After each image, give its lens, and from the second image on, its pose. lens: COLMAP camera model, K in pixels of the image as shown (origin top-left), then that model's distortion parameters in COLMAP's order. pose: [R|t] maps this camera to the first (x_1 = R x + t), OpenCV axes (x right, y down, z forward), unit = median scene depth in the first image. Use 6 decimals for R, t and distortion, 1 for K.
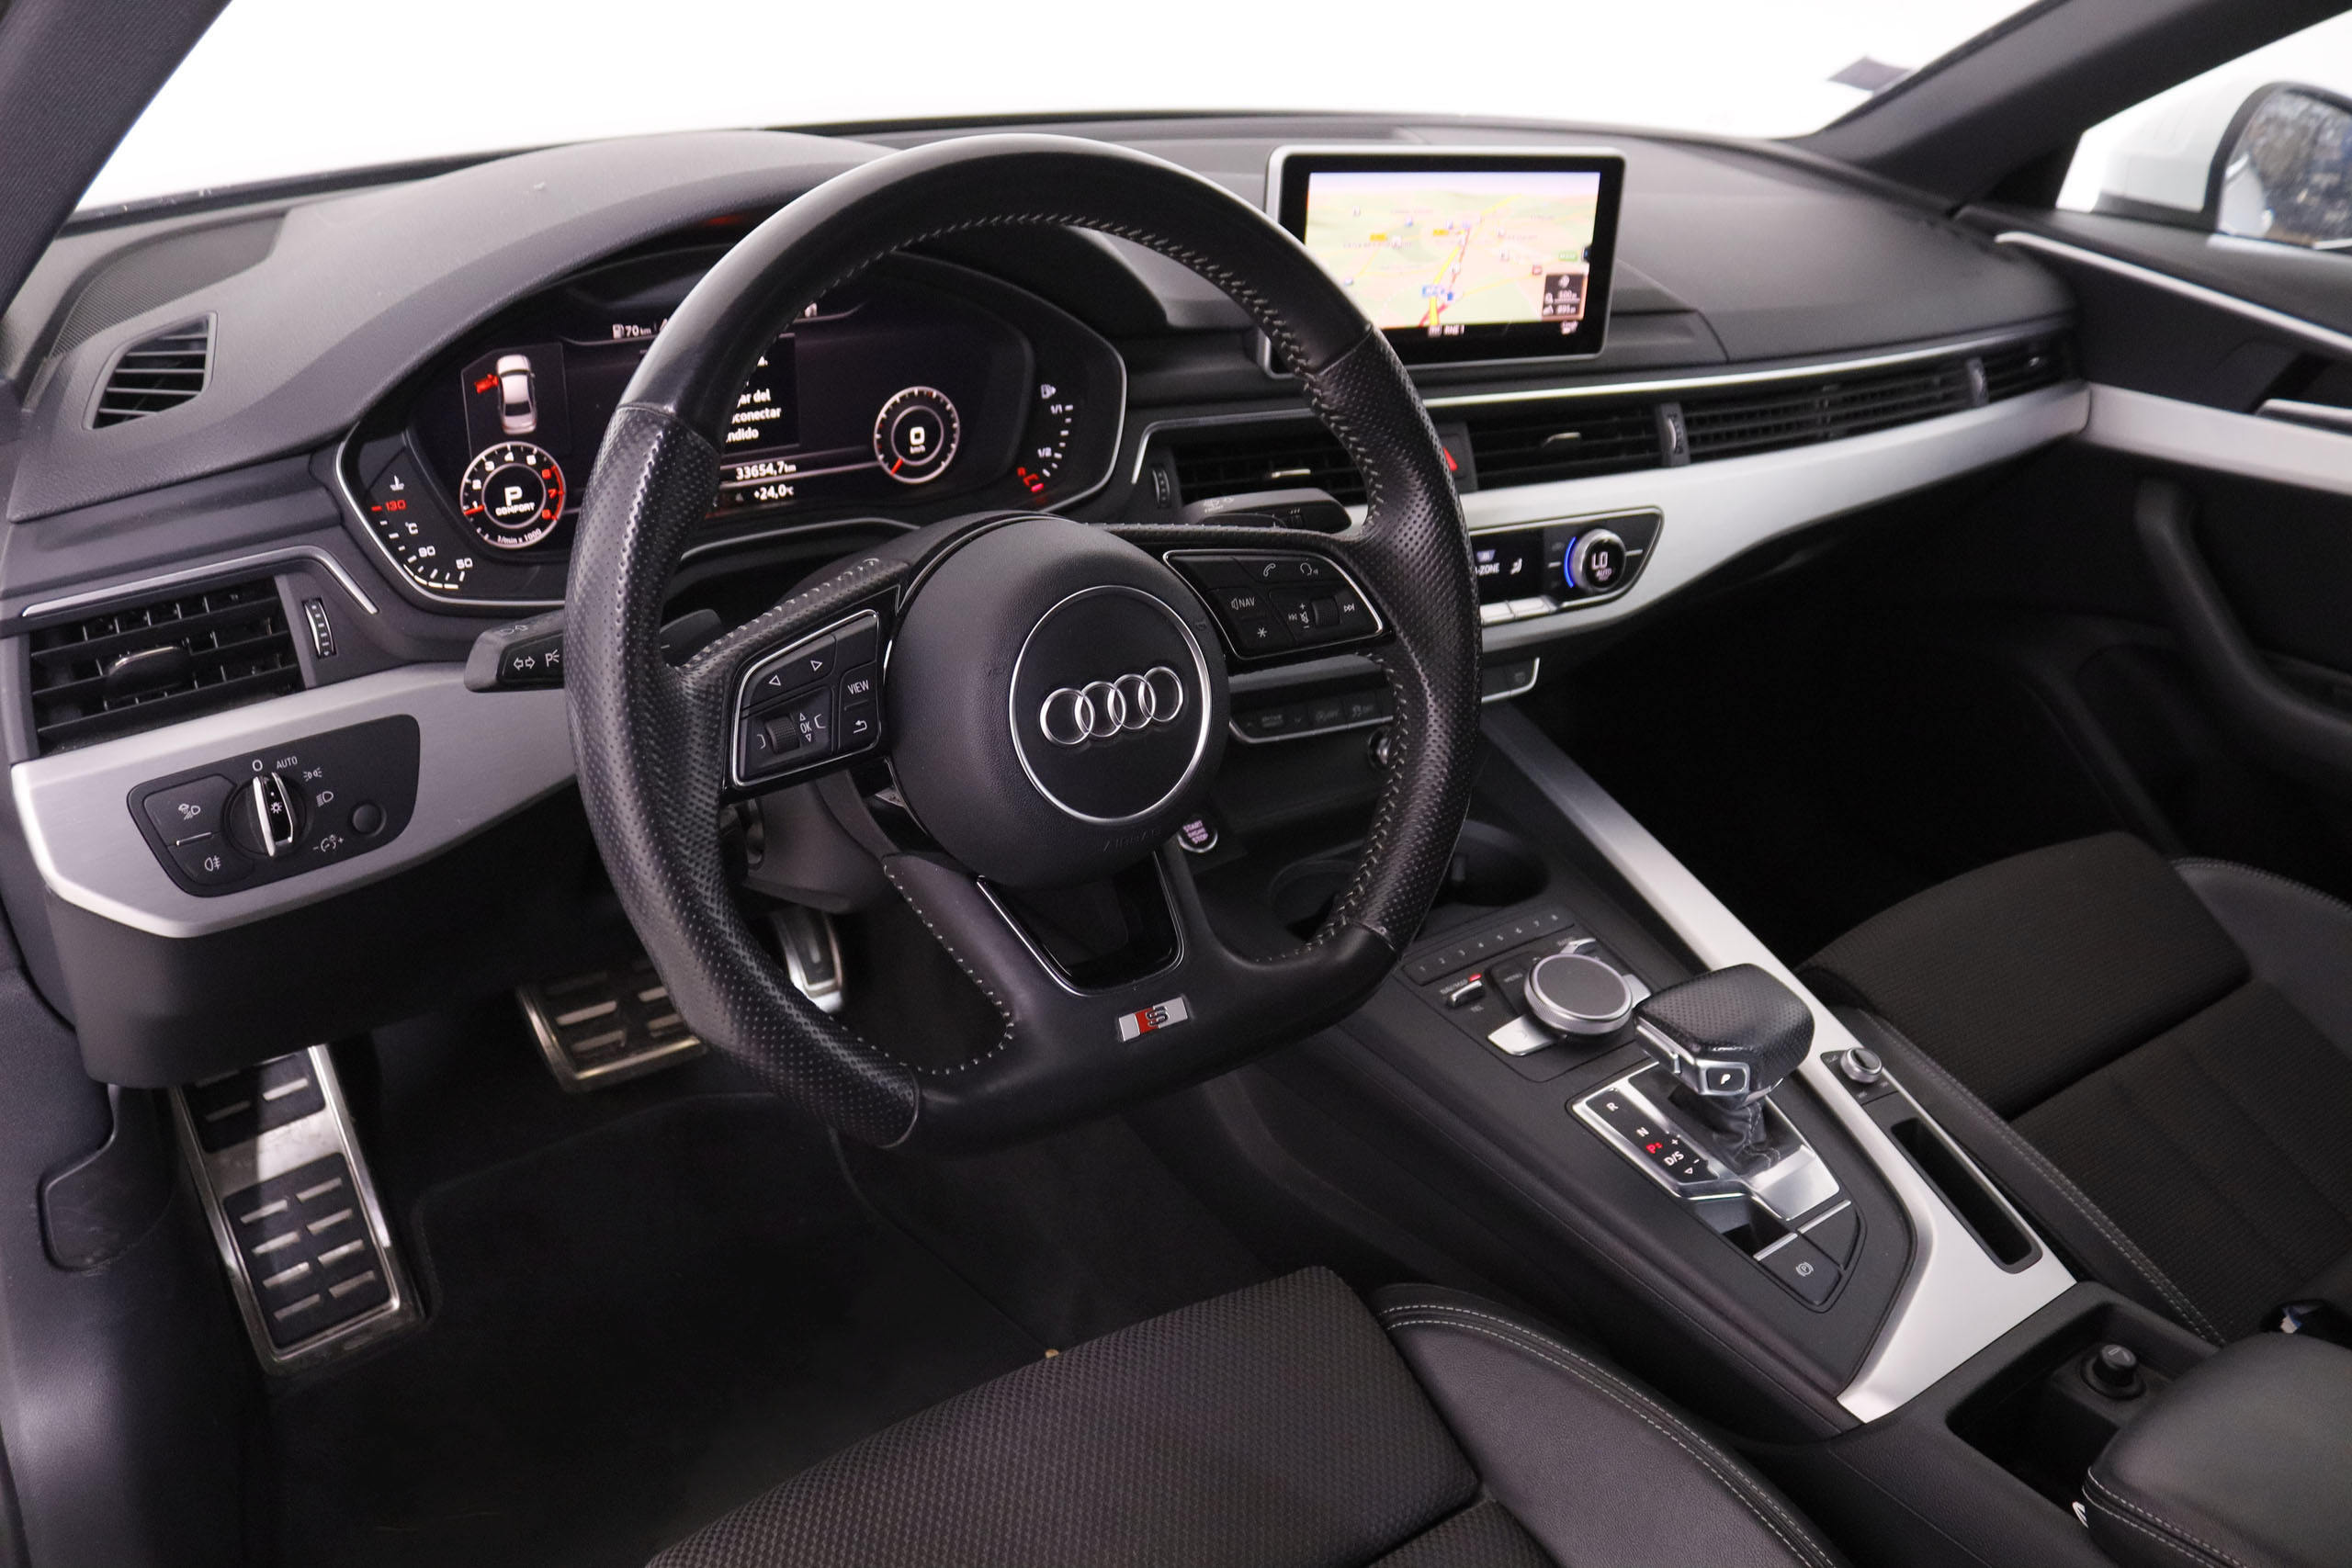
lens RADIAL K [[1928.9, 0, 1166.7], [0, 1928.9, 803.2], [0, 0, 1]] dist [-0.151207, 0.081263]
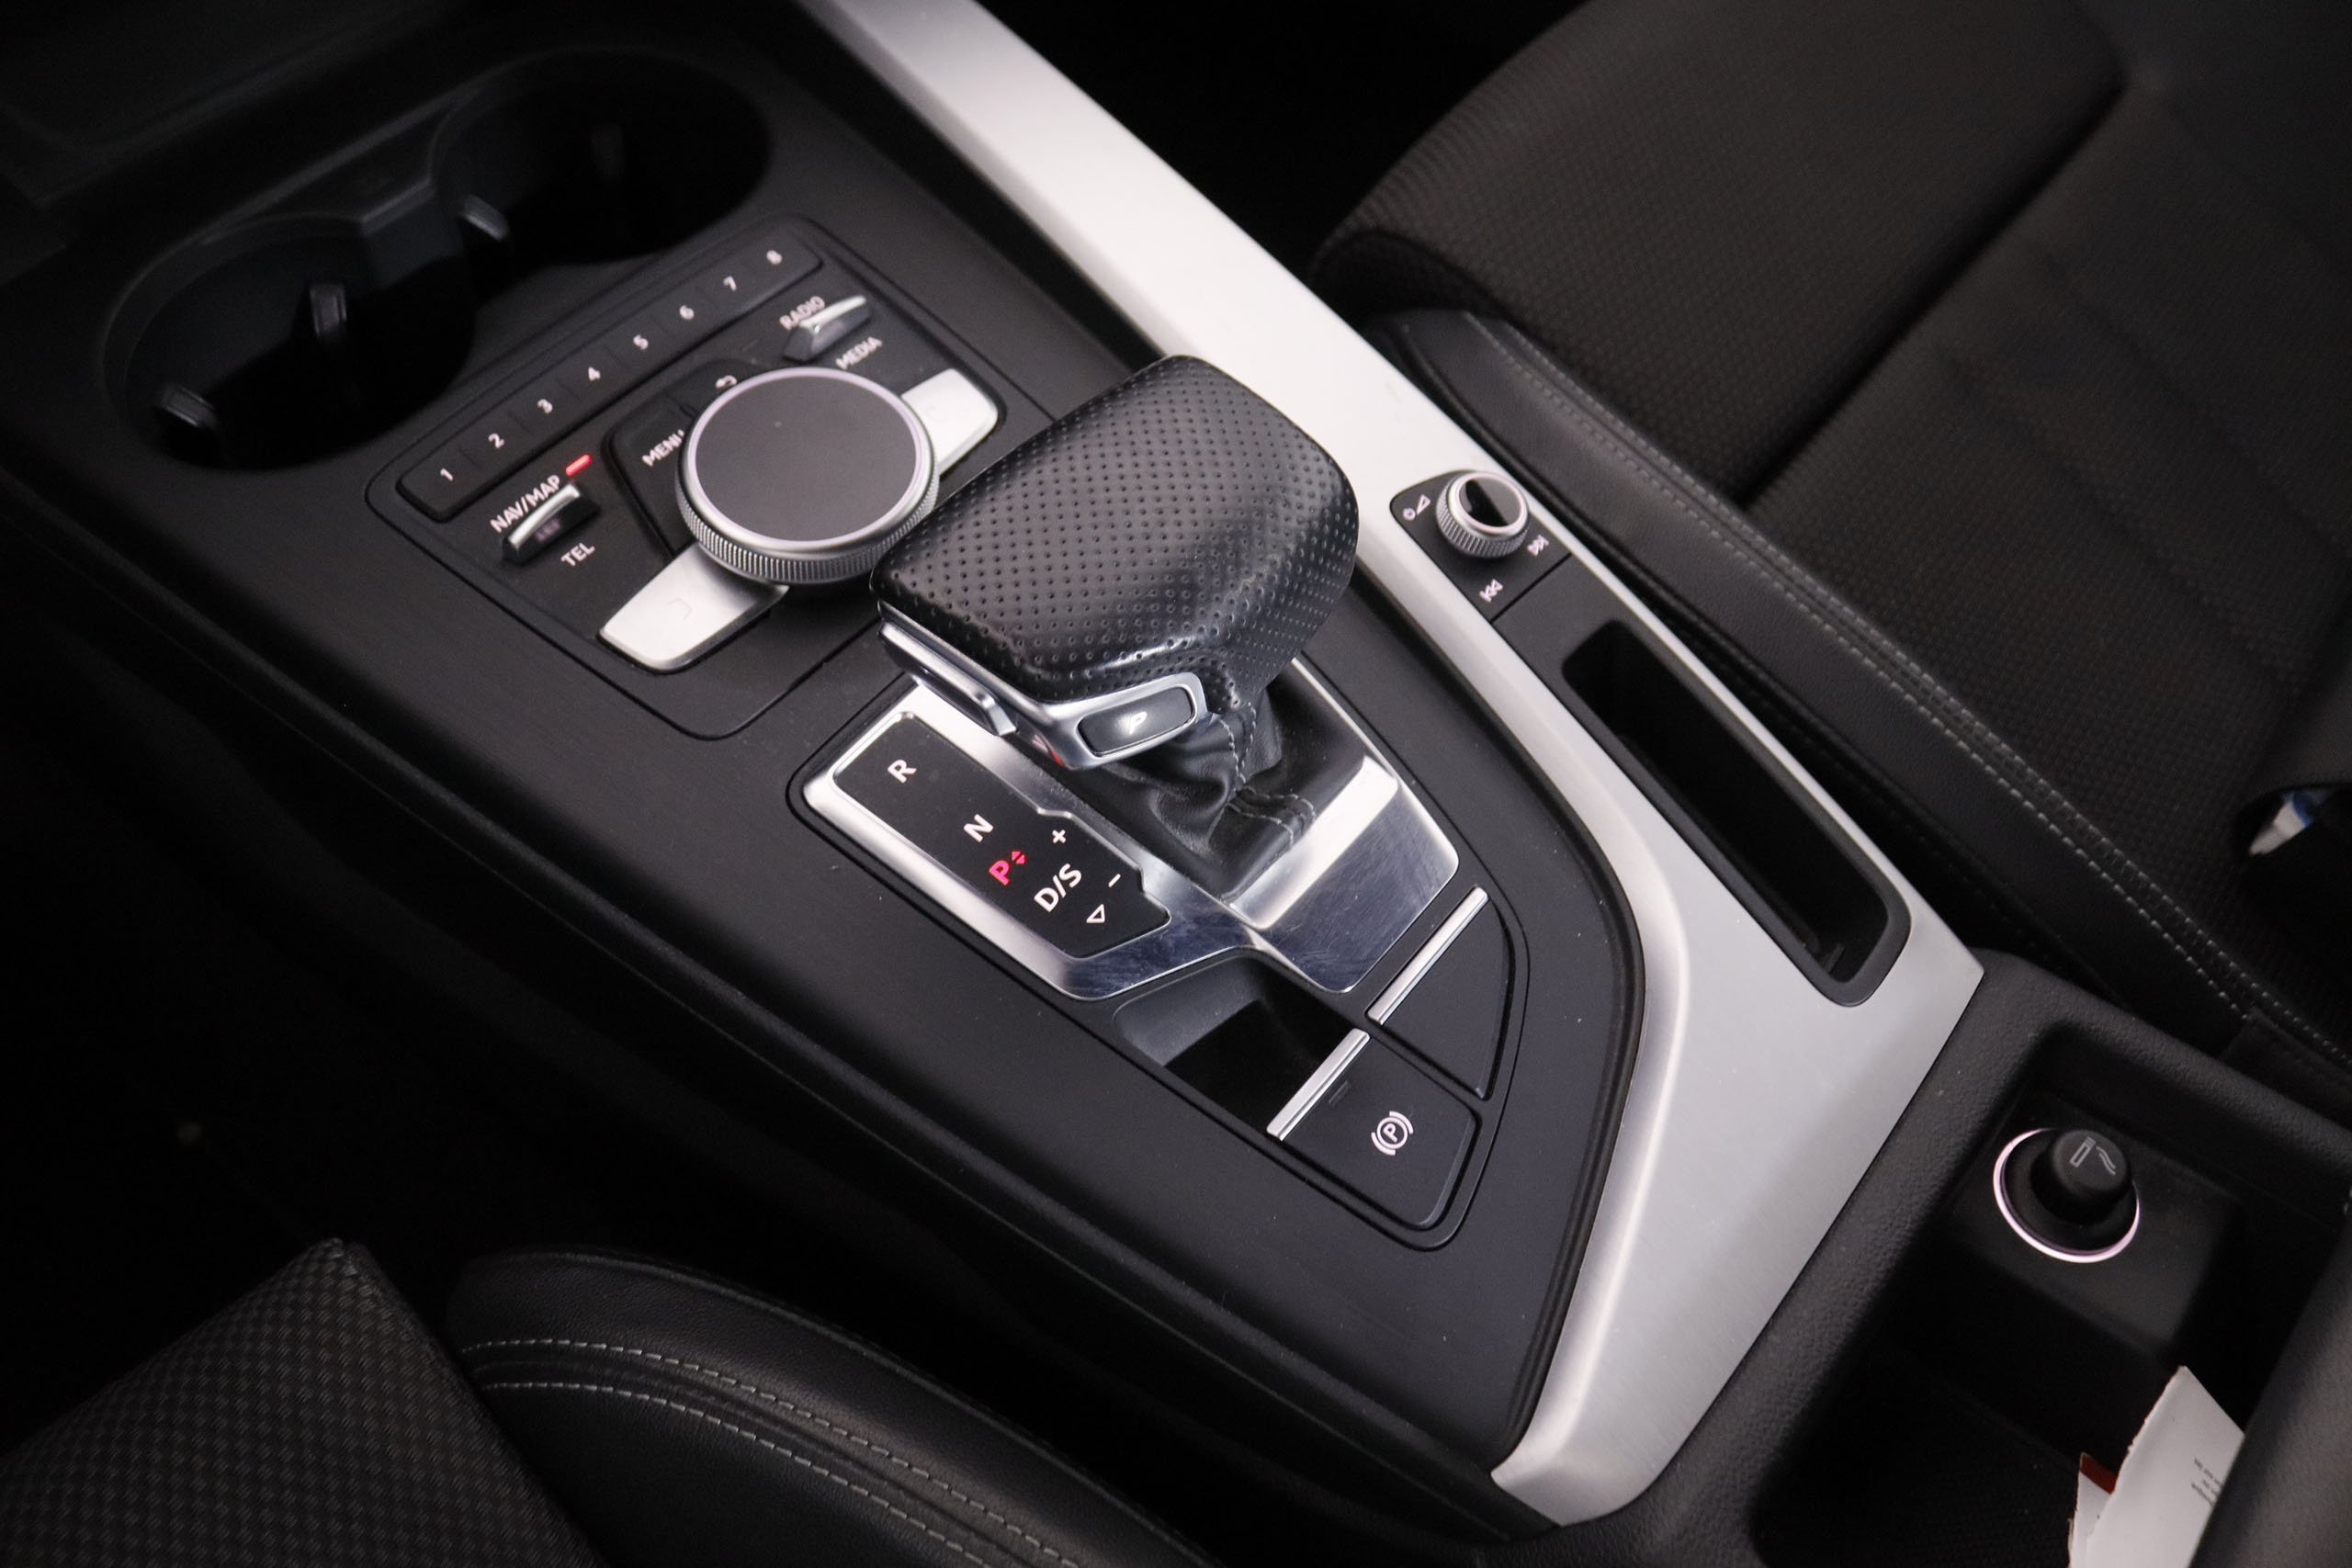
lens RADIAL K [[1928.9, 0, 1176.7], [0, 1928.9, 788.4], [0, 0, 1]] dist [-0.151207, 0.081263]
pose [[0.966468, -0.222465, 0.128253, 0.233790], [0.145890, 0.886714, 0.438697, -0.011155], [-0.211318, -0.405276, 0.889436, 0.607479]]
